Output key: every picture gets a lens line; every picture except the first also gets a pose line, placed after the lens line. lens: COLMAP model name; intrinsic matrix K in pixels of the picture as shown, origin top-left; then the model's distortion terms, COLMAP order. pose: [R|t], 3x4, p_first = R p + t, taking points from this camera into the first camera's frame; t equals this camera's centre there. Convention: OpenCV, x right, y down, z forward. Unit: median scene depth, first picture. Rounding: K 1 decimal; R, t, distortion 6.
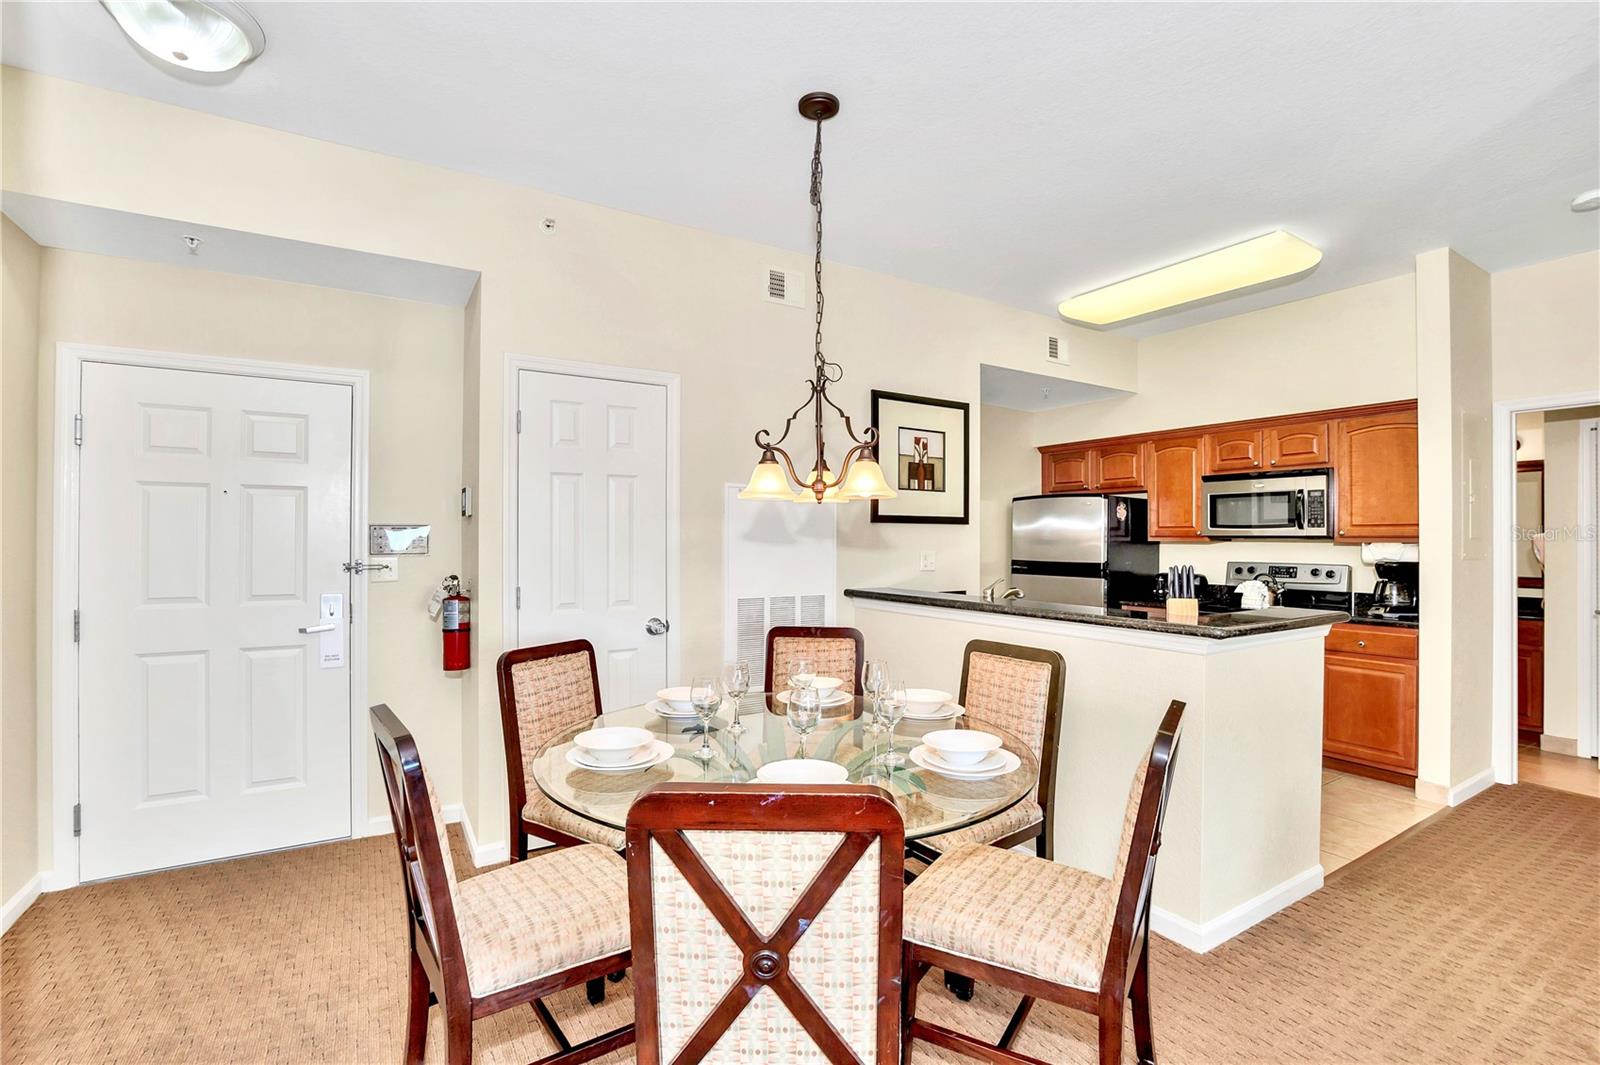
lens RADIAL K [[715.6, 0, 791.4], [0, 715.6, 534.2], [0, 0, 1]] dist [-0.035968, 0.000304]
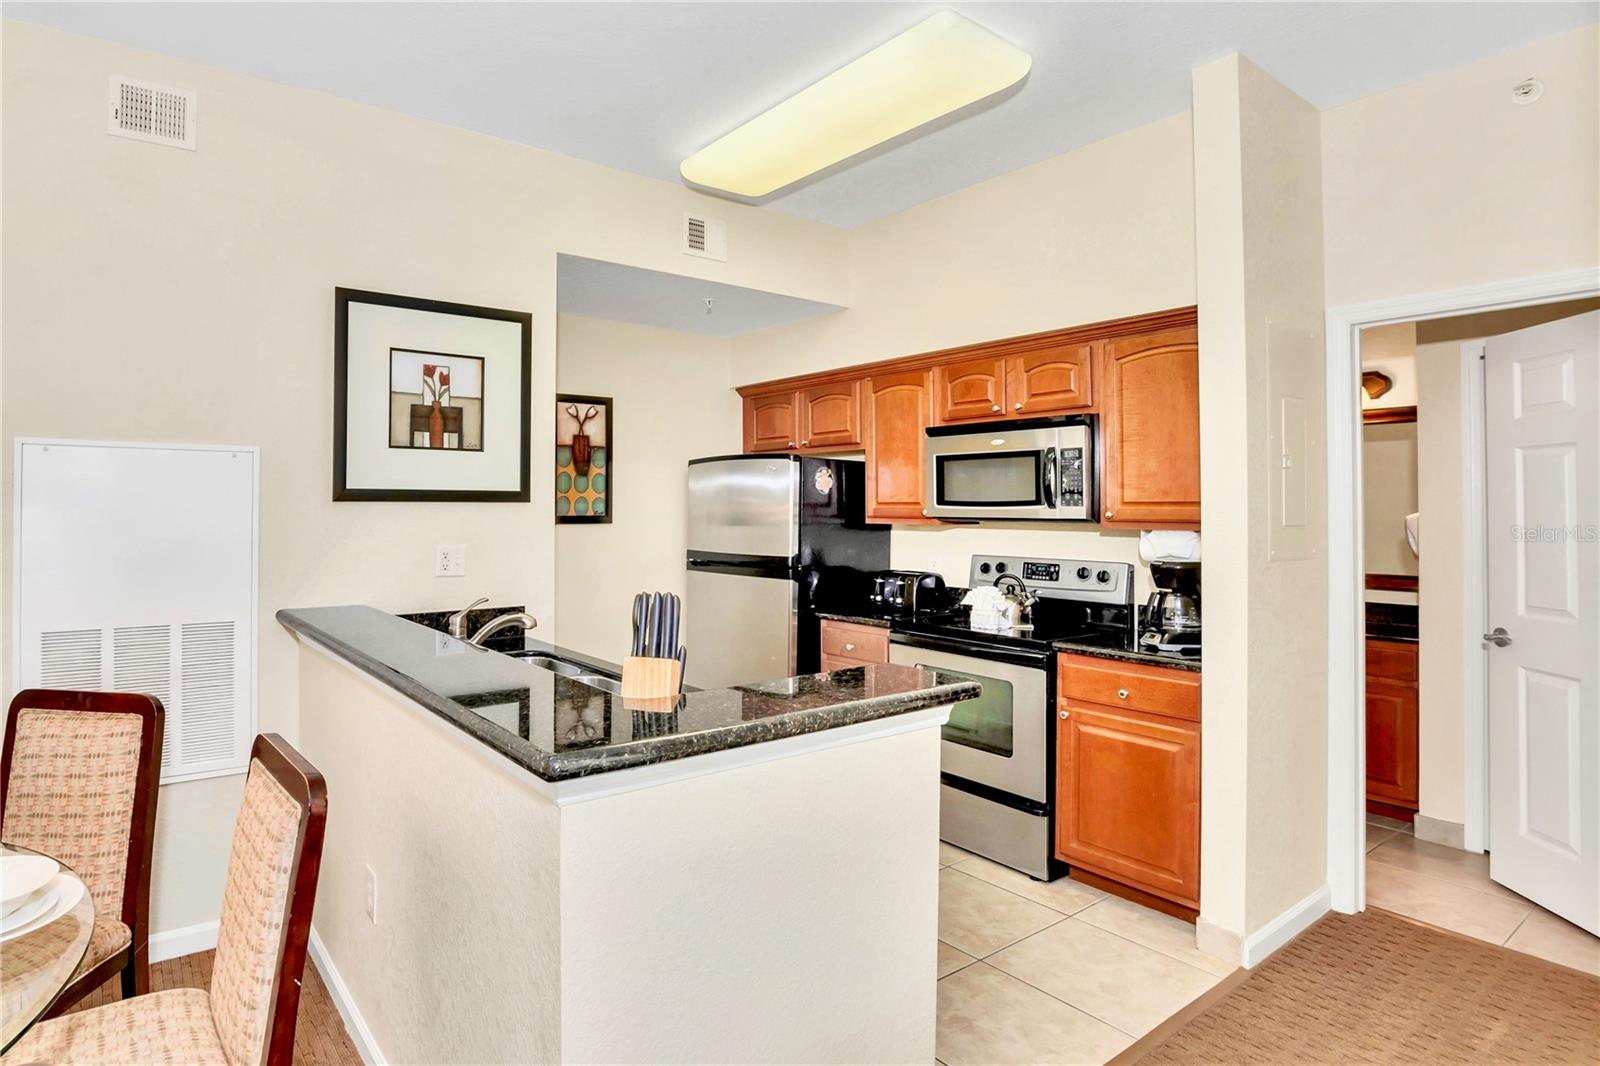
lens RADIAL K [[851.7, 0, 653.4], [0, 851.7, 493.6], [0, 0, 1]] dist [-0.044770, -0.000046]
pose [[0.999278, -0.001439, 0.037968, 0.336606], [0.001835, 0.999944, -0.010391, -0.013887], [-0.037951, 0.010454, 0.999225, 0.240623]]
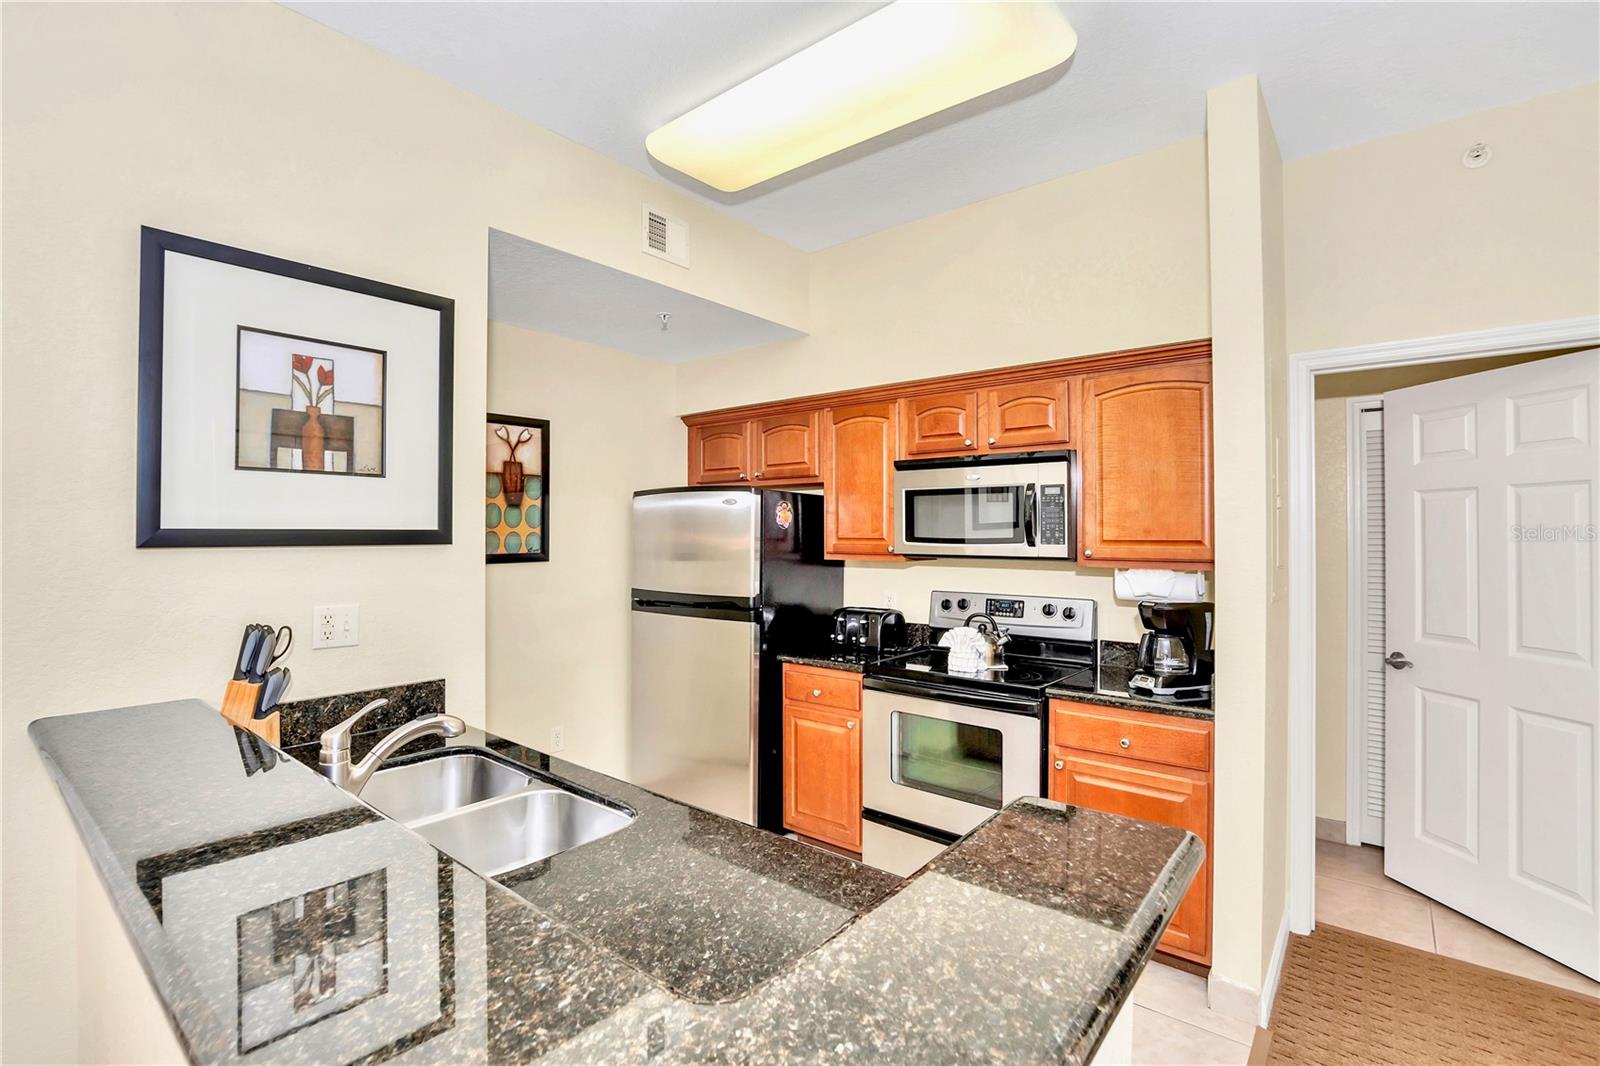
lens RADIAL K [[730.7, 0, 776.8], [0, 730.7, 526.2], [0, 0, 1]] dist [-0.035484, 0.000181]
pose [[0.948705, -0.001581, 0.316158, 0.309450], [0.001971, 0.999998, -0.000913, -0.026068], [-0.316156, 0.001489, 0.948706, 0.463515]]
